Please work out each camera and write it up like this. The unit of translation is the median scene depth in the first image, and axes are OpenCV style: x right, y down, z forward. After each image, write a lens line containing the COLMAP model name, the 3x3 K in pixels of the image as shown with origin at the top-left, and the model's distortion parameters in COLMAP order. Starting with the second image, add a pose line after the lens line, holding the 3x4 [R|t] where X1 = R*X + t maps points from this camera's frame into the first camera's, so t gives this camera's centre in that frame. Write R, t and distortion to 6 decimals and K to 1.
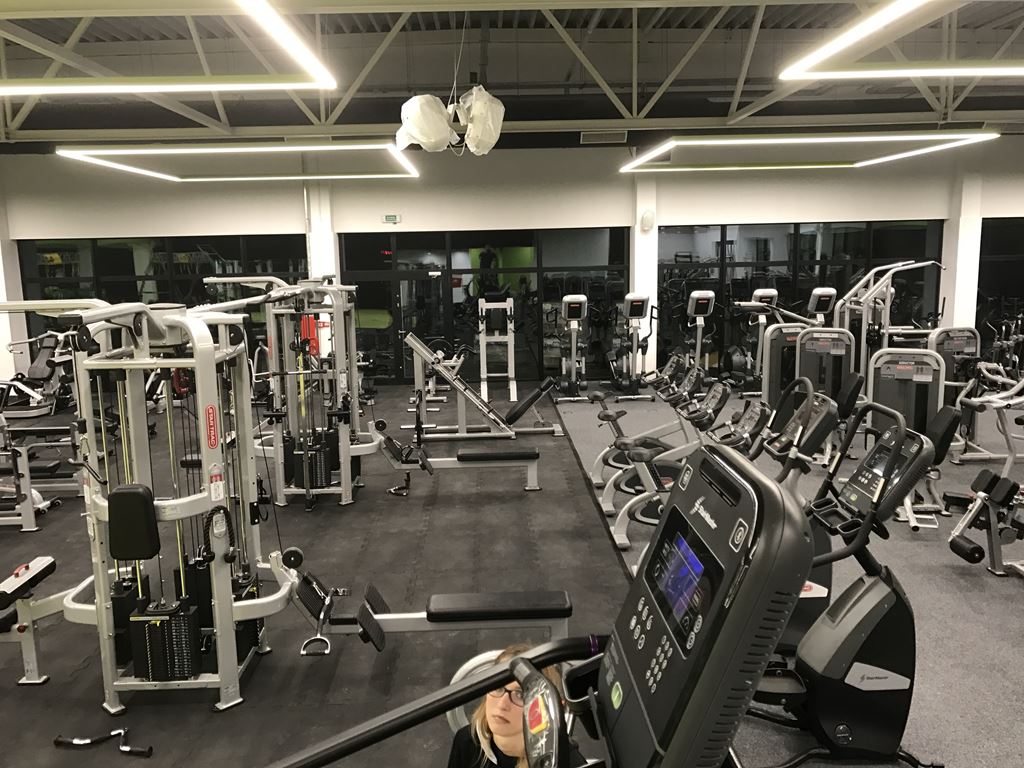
lens RADIAL K [[840.5, 0, 501.0], [0, 840.5, 378.7], [0, 0, 1]] dist [0.038884, -0.049322]
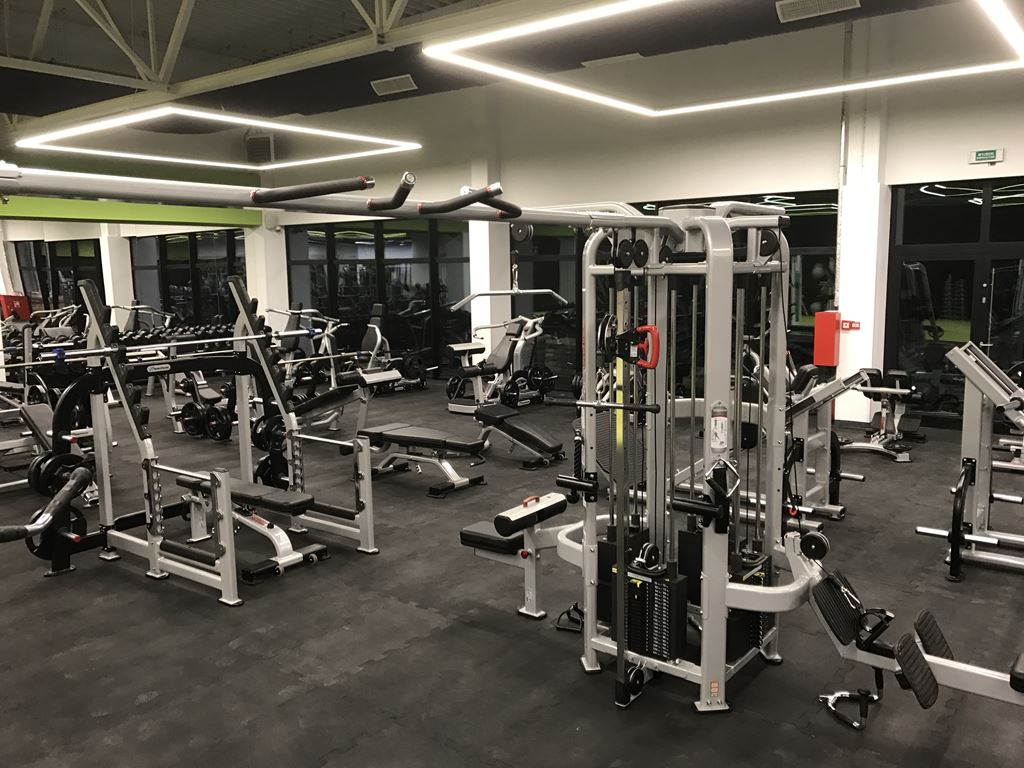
lens RADIAL K [[840.5, 0, 521.1], [0, 840.5, 380.6], [0, 0, 1]] dist [0.038884, -0.049322]
pose [[0.782661, 0.095053, -0.615148, -0.003628], [-0.098941, 0.994704, 0.027818, -0.020641], [0.614535, 0.039091, 0.787921, 0.464147]]
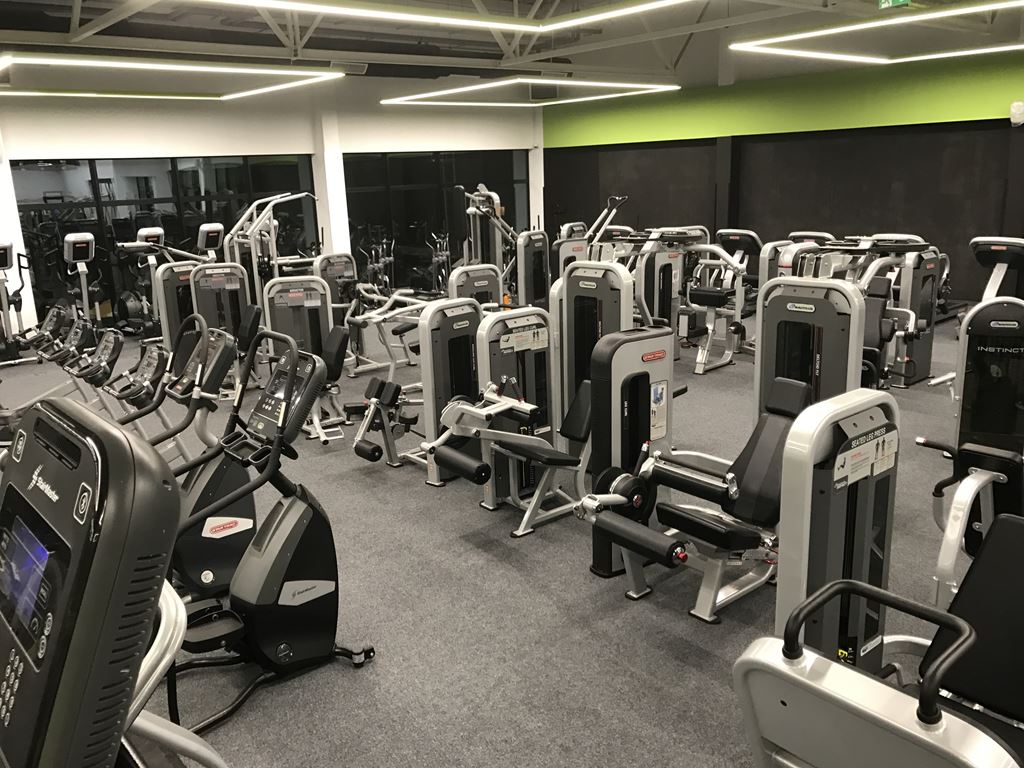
lens RADIAL K [[840.5, 0, 504.0], [0, 840.5, 378.2], [0, 0, 1]] dist [0.038884, -0.049322]
pose [[0.772438, -0.162469, 0.613957, 0.013136], [0.119390, 0.986636, 0.110882, 0.002855], [-0.623767, -0.012349, 0.781513, 0.012854]]
